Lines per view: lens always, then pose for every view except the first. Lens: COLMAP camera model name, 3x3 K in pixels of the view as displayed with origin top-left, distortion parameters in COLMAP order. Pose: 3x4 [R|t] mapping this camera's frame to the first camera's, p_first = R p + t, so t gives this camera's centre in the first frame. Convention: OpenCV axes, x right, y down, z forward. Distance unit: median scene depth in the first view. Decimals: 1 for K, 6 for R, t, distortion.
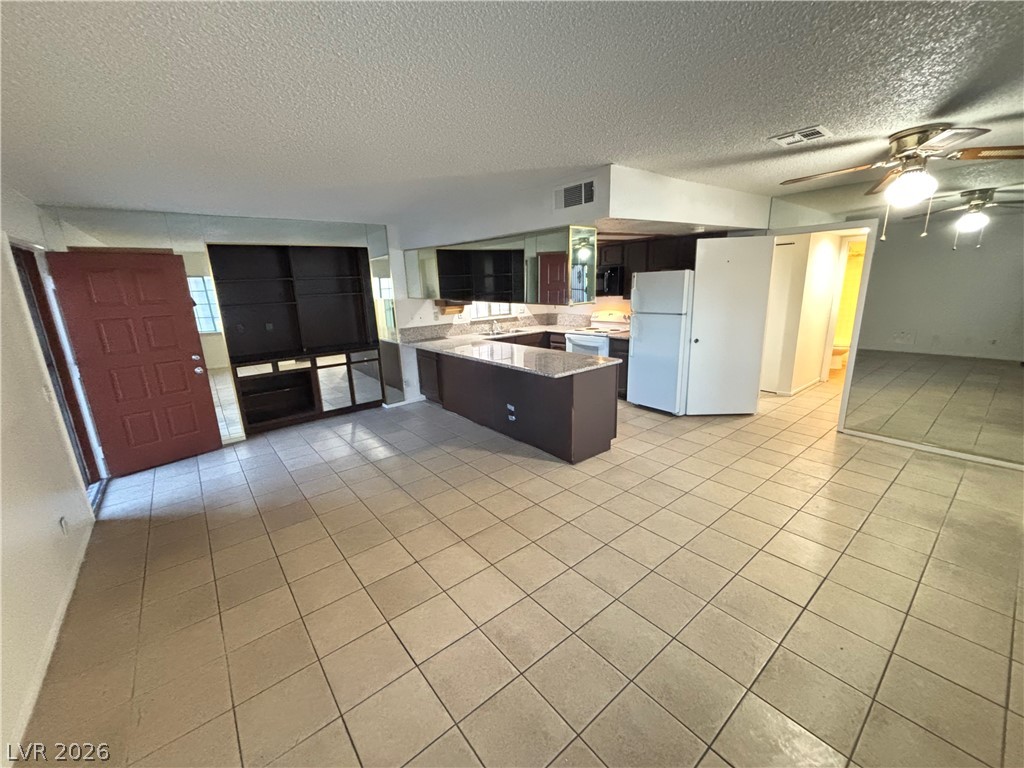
lens RADIAL K [[412.5, 0, 514.8], [0, 412.5, 386.8], [0, 0, 1]] dist [0.001750, -0.000701]
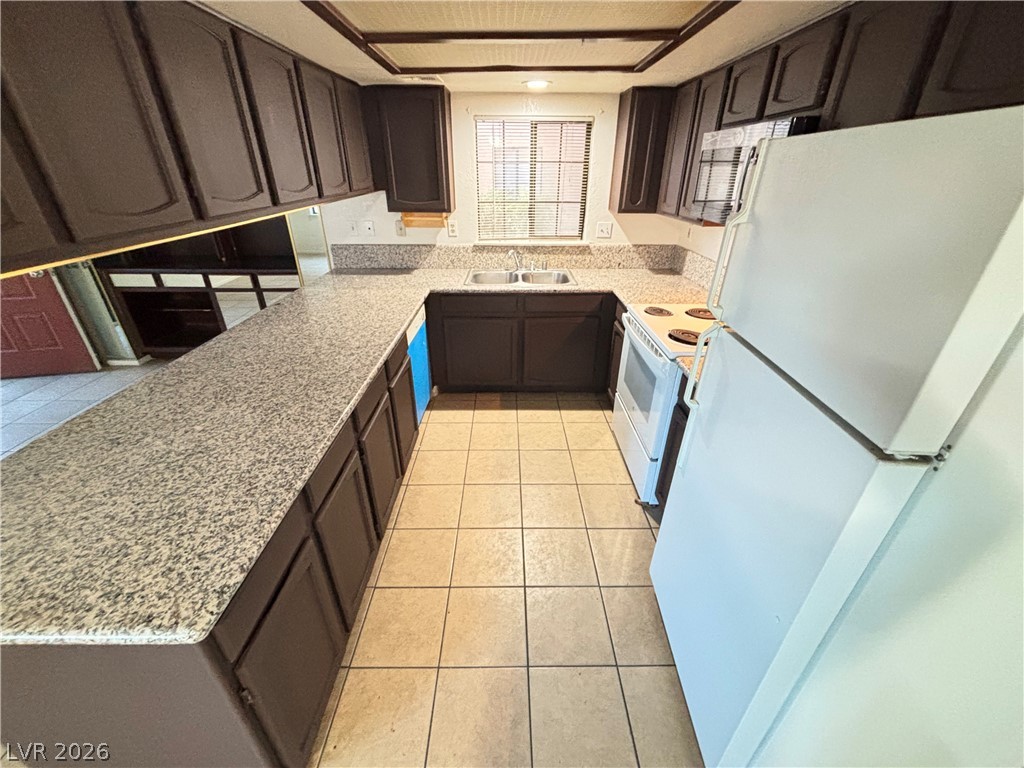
lens RADIAL K [[412.5, 0, 512.6], [0, 412.5, 385.7], [0, 0, 1]] dist [0.001750, -0.000701]
pose [[0.782170, 0.321958, -0.533435, 0.318392], [-0.184031, 0.937328, 0.295887, -0.182976], [0.595267, -0.133266, 0.792400, 0.694199]]
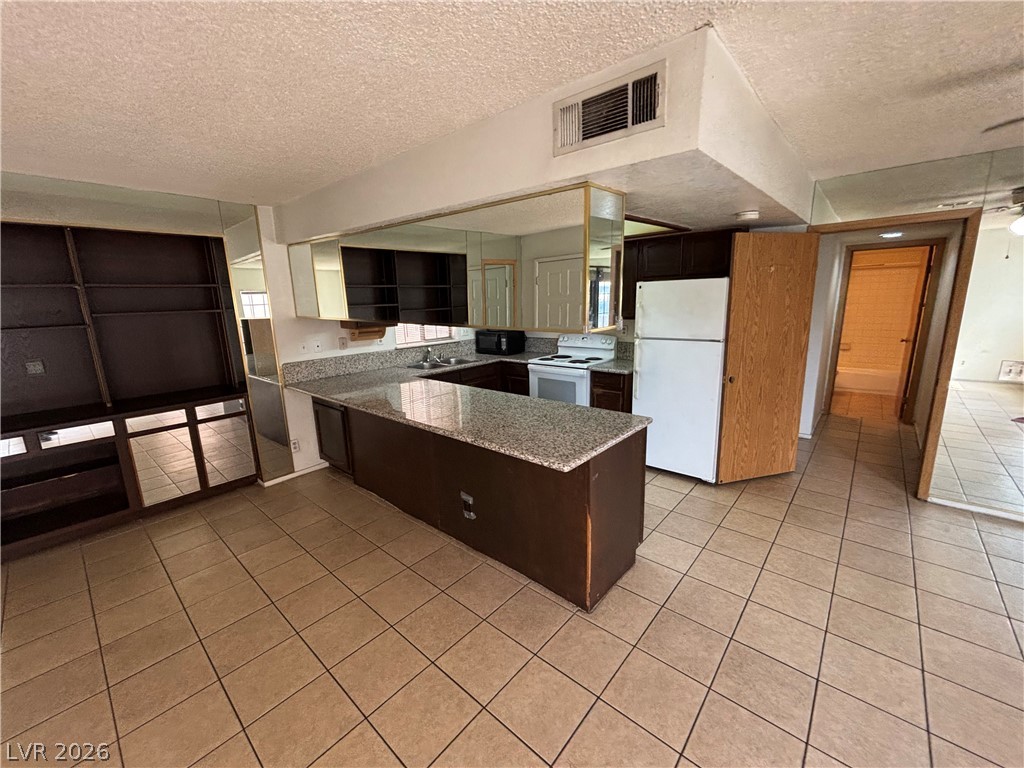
lens RADIAL K [[412.5, 0, 513.4], [0, 412.5, 381.3], [0, 0, 1]] dist [0.001750, -0.000701]
pose [[0.985882, -0.027567, 0.165156, -0.030324], [0.036381, 0.998057, -0.050586, -0.069812], [-0.163441, 0.055881, 0.984969, 0.309540]]
